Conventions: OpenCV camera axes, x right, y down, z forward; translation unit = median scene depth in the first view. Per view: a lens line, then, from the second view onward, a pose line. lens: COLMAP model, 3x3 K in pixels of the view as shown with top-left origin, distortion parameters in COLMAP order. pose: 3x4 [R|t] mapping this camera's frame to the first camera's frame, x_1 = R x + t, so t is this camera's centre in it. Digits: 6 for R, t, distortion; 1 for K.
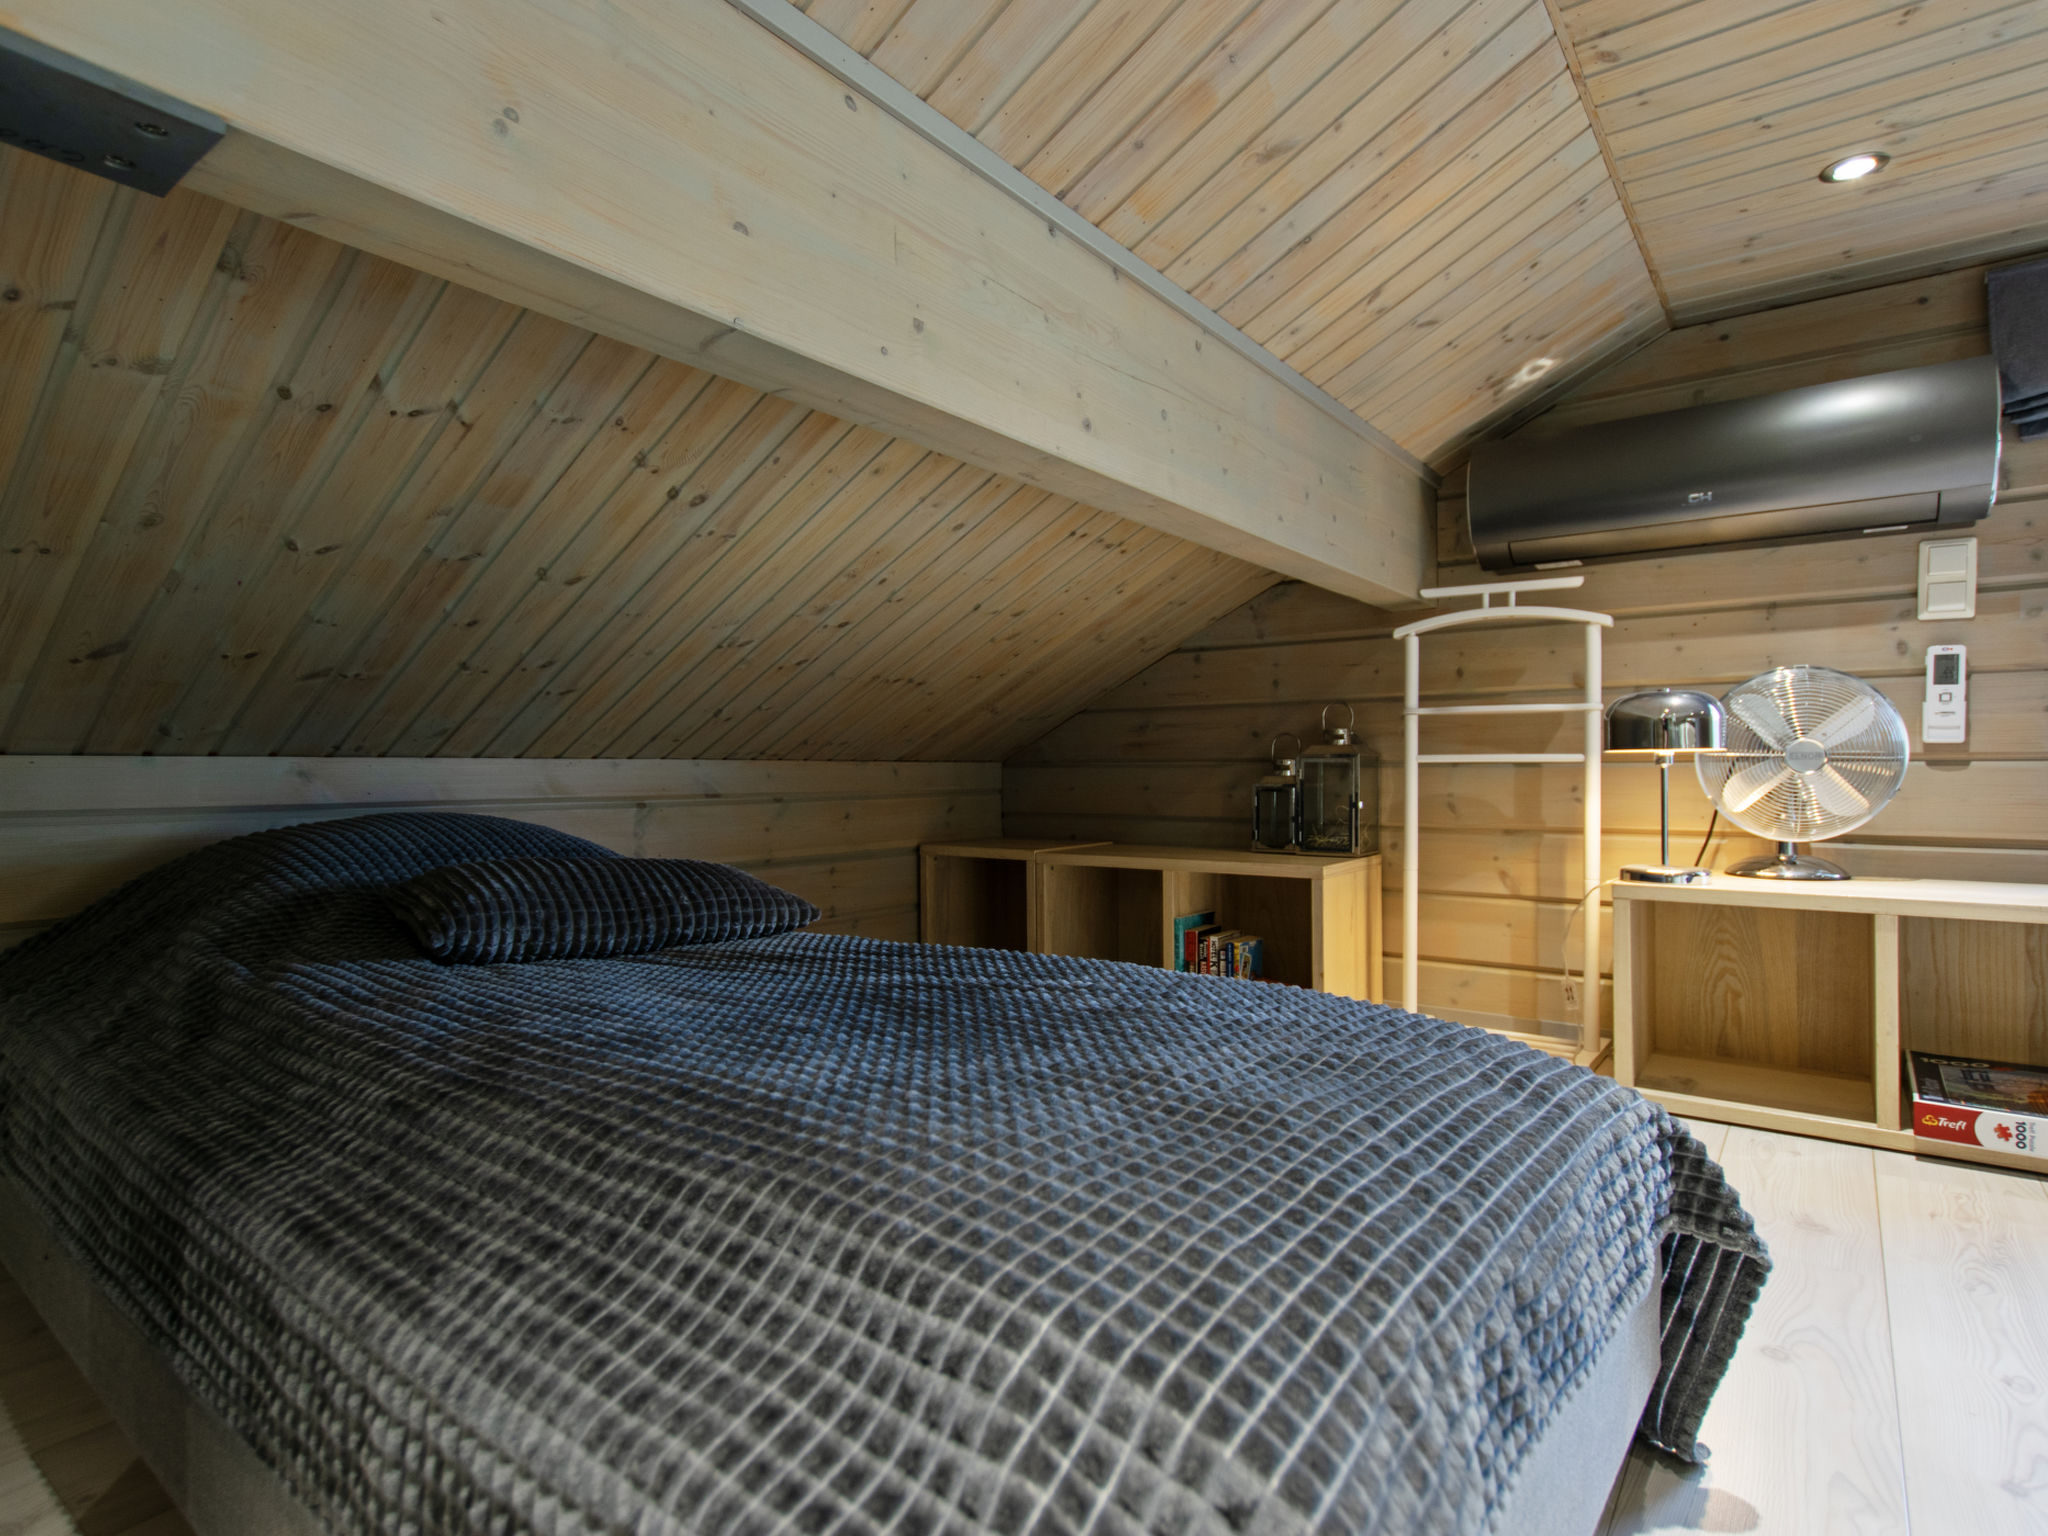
lens RADIAL K [[1056.4, 0, 1023.7], [0, 1056.4, 766.3], [0, 0, 1]] dist [0.001199, 0.000528]
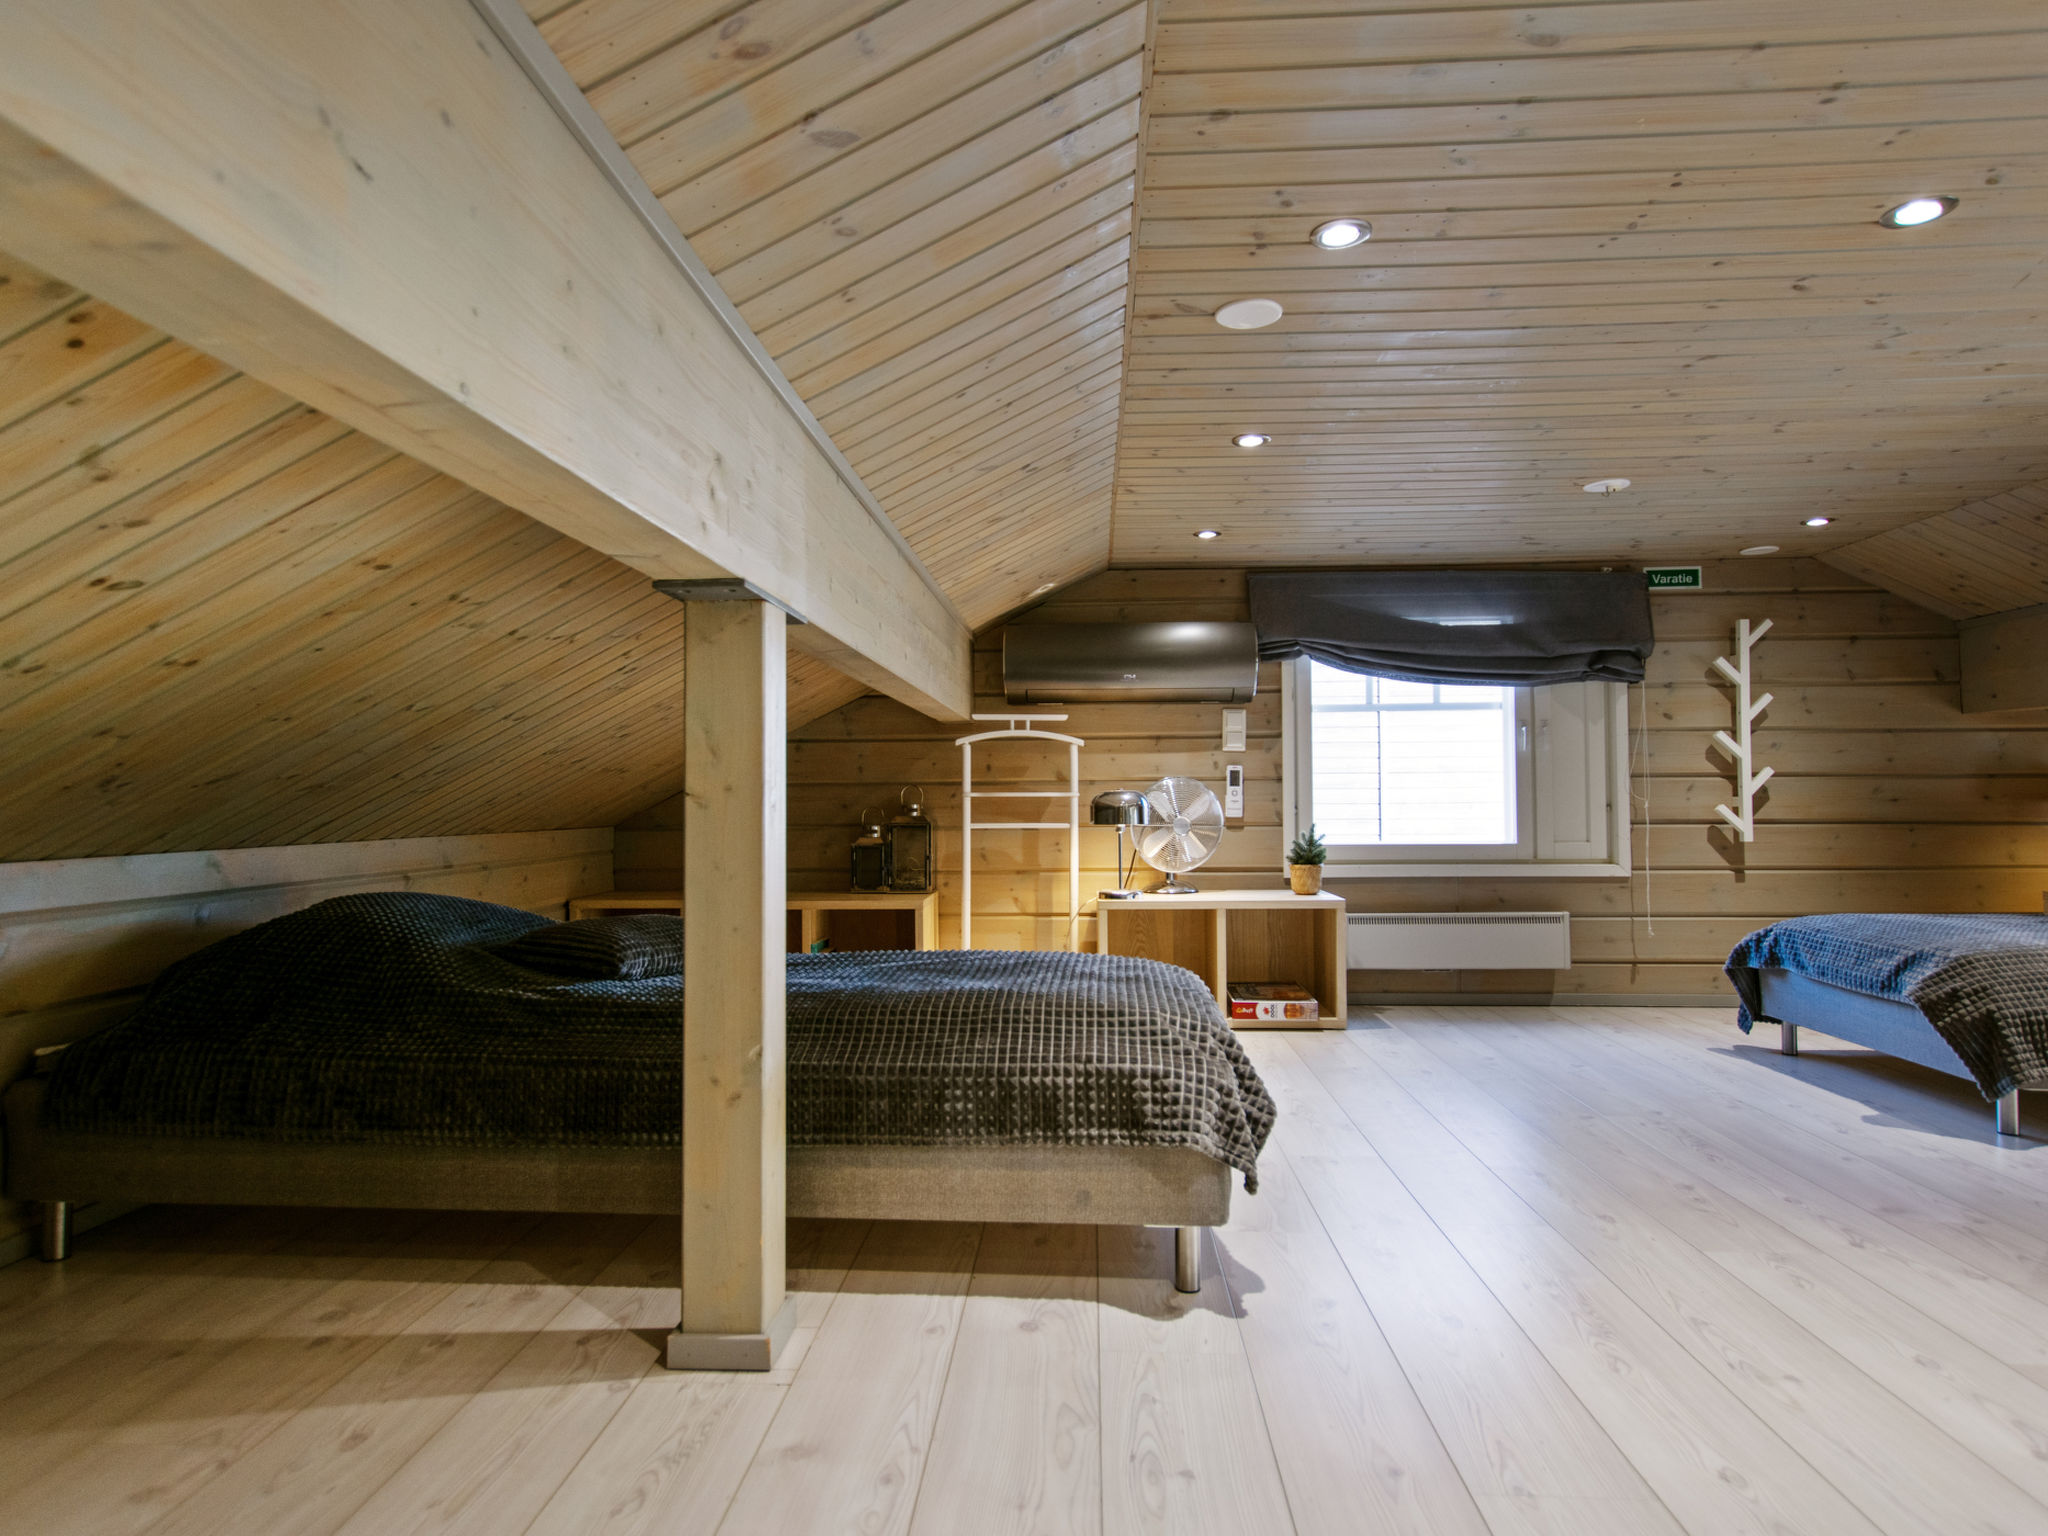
lens RADIAL K [[1074.8, 0, 1026.0], [0, 1074.8, 771.4], [0, 0, 1]] dist [-0.001008, 0.000476]
pose [[0.836382, 0.013188, 0.547988, -0.452910], [0.002618, 0.999603, -0.028051, -0.046740], [-0.548141, 0.024896, 0.836016, -0.369956]]
